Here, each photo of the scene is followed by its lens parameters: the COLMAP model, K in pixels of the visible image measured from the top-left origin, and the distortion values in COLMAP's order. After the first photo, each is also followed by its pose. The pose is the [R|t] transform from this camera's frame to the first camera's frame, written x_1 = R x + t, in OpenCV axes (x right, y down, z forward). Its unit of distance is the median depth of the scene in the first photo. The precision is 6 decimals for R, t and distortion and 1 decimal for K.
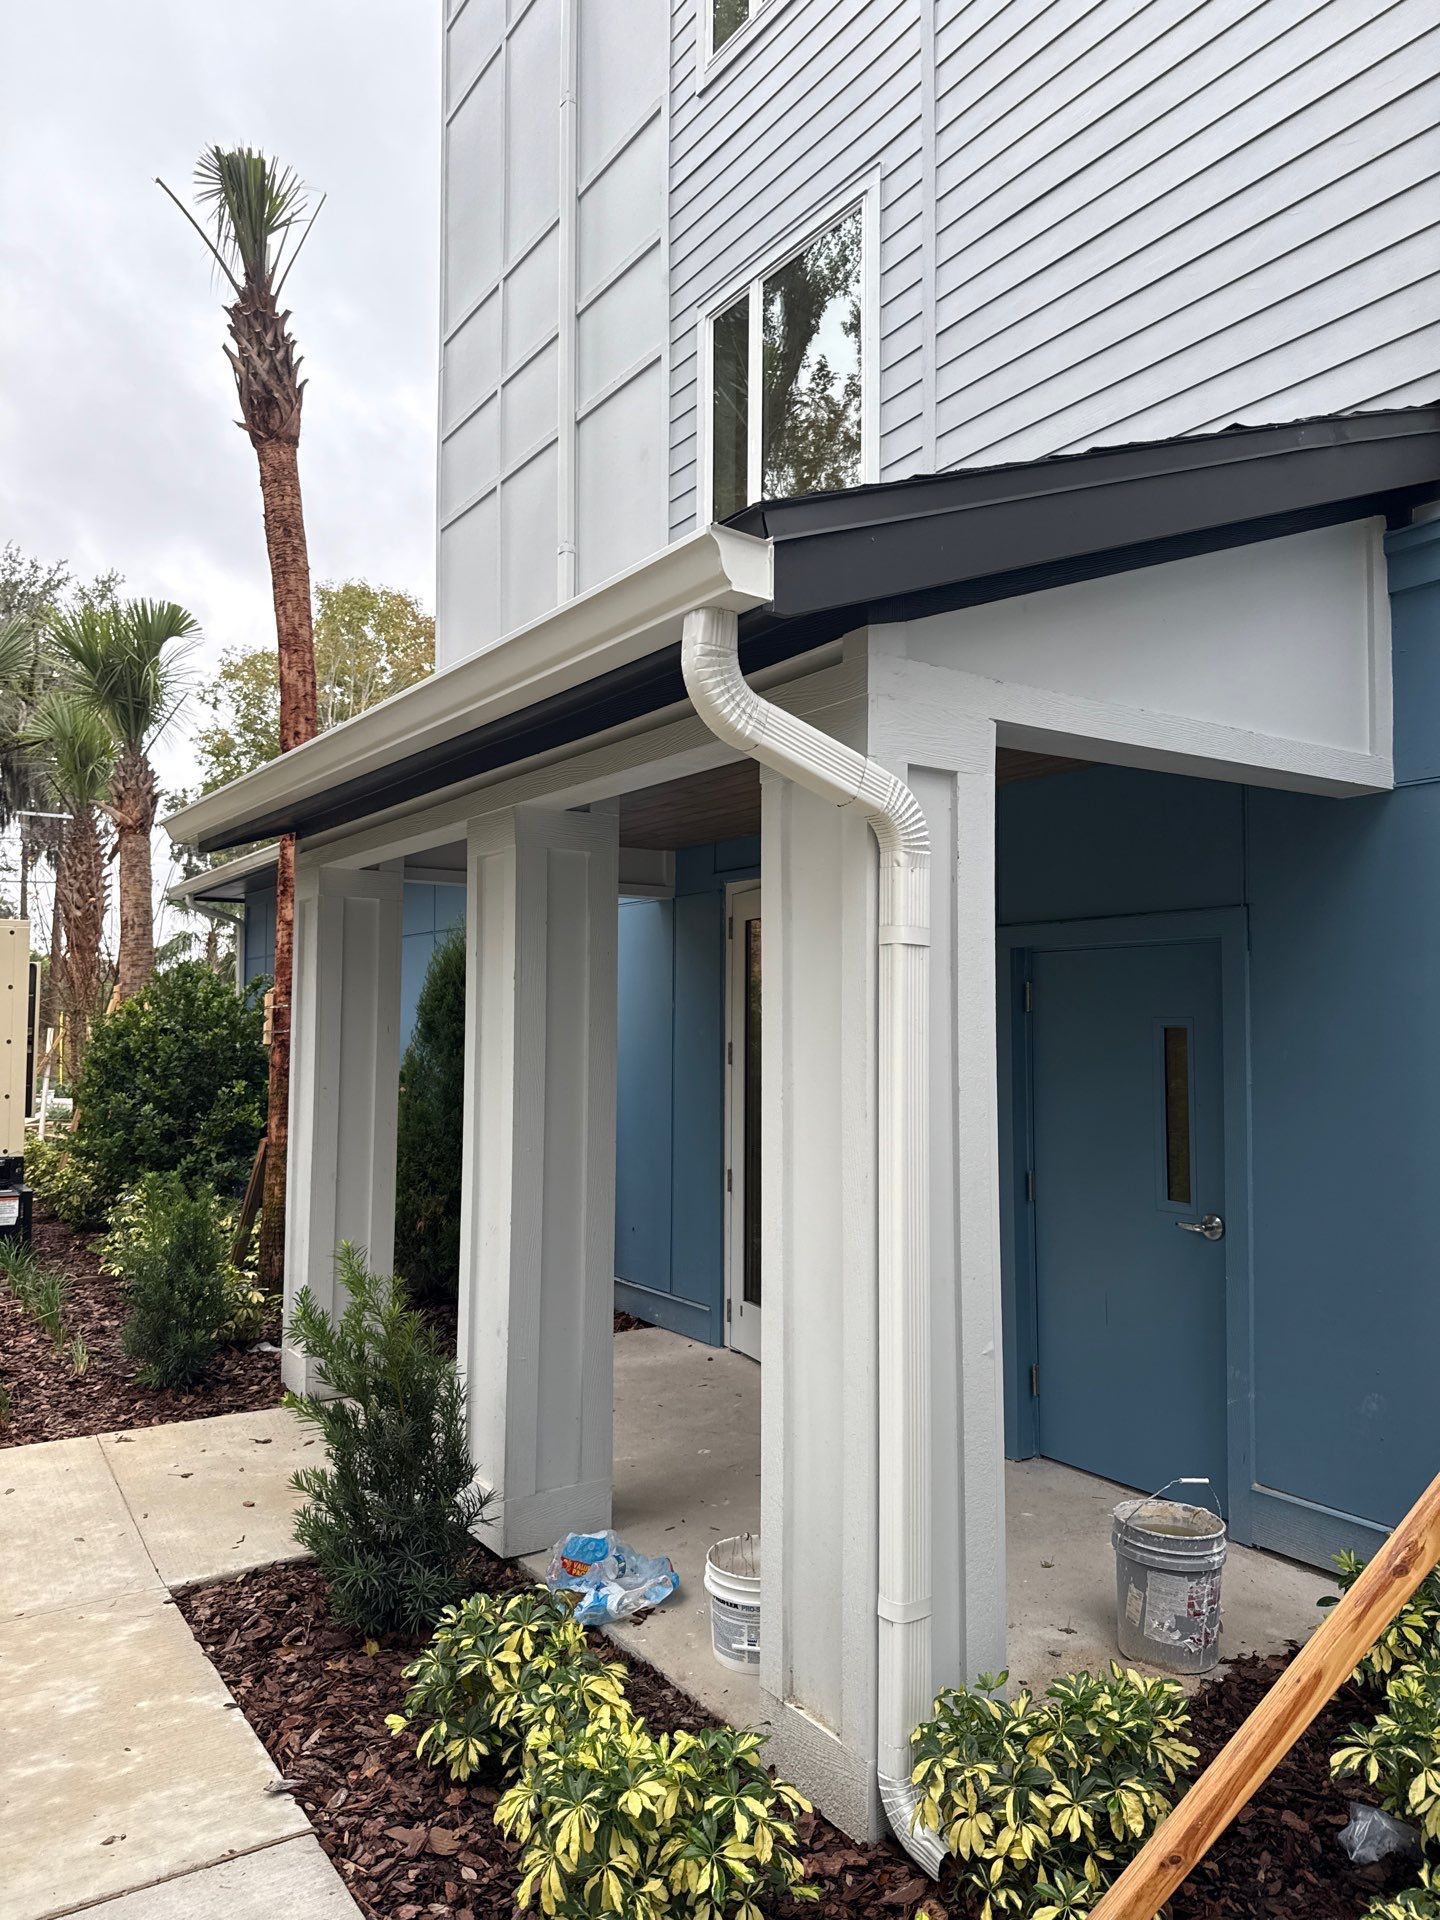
lens RADIAL K [[1367.2, 0, 717.7], [0, 1367.2, 958.5], [0, 0, 1]] dist [-0.000185, 0.000814]
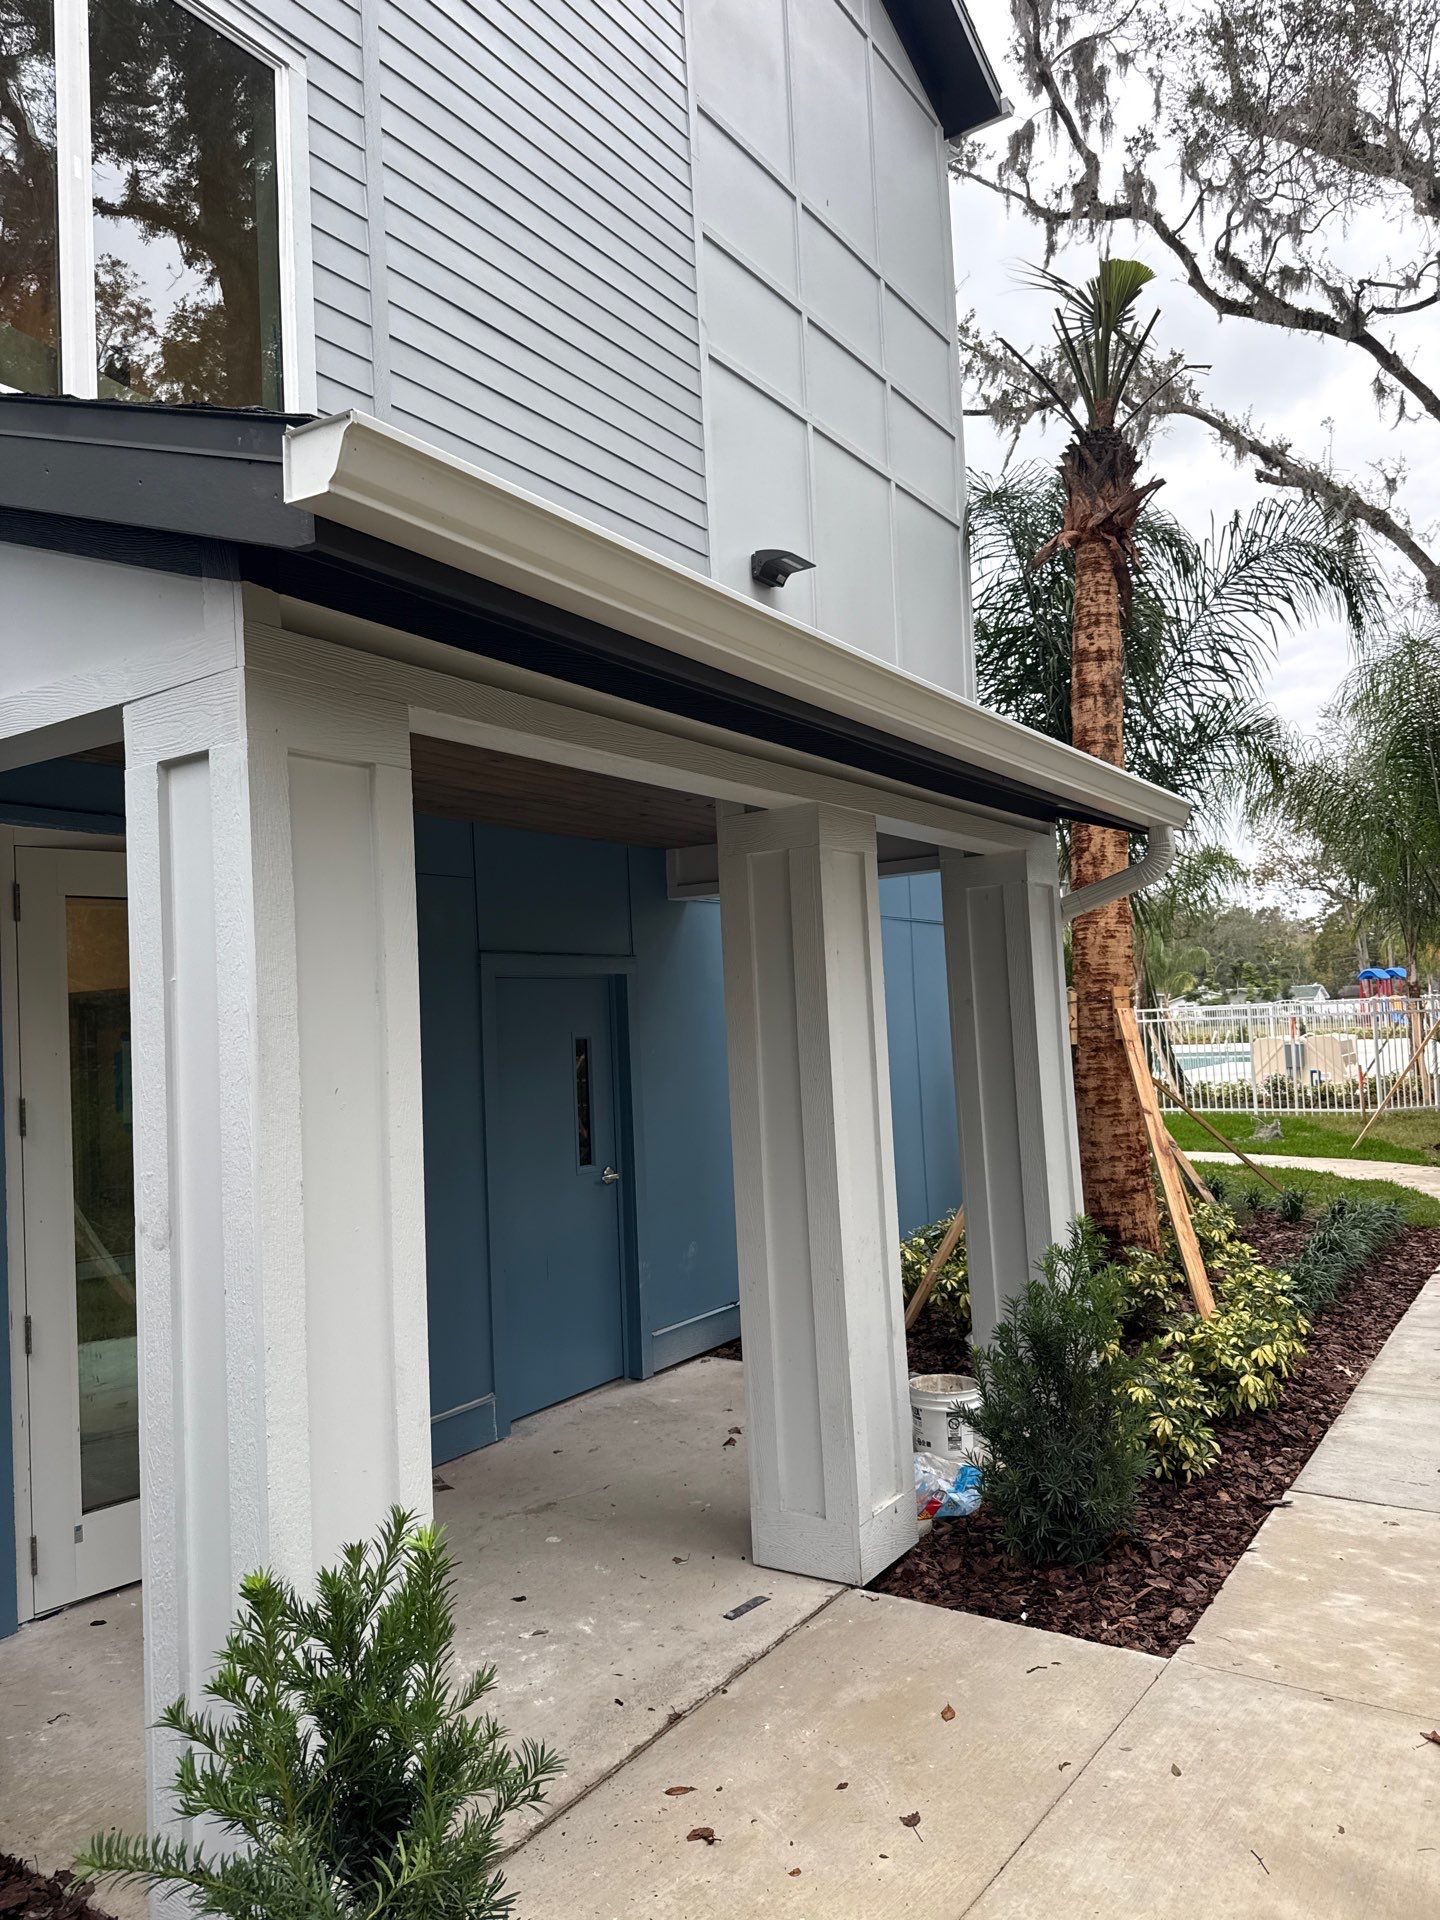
lens RADIAL K [[1339.8, 0, 732.6], [0, 1339.8, 952.1], [0, 0, 1]] dist [0.053548, -0.055823]
pose [[-0.393299, 0.065304, 0.917089, -1.047557], [-0.000555, 0.997457, -0.071265, 0.063141], [-0.919411, -0.028538, -0.392263, 1.506247]]
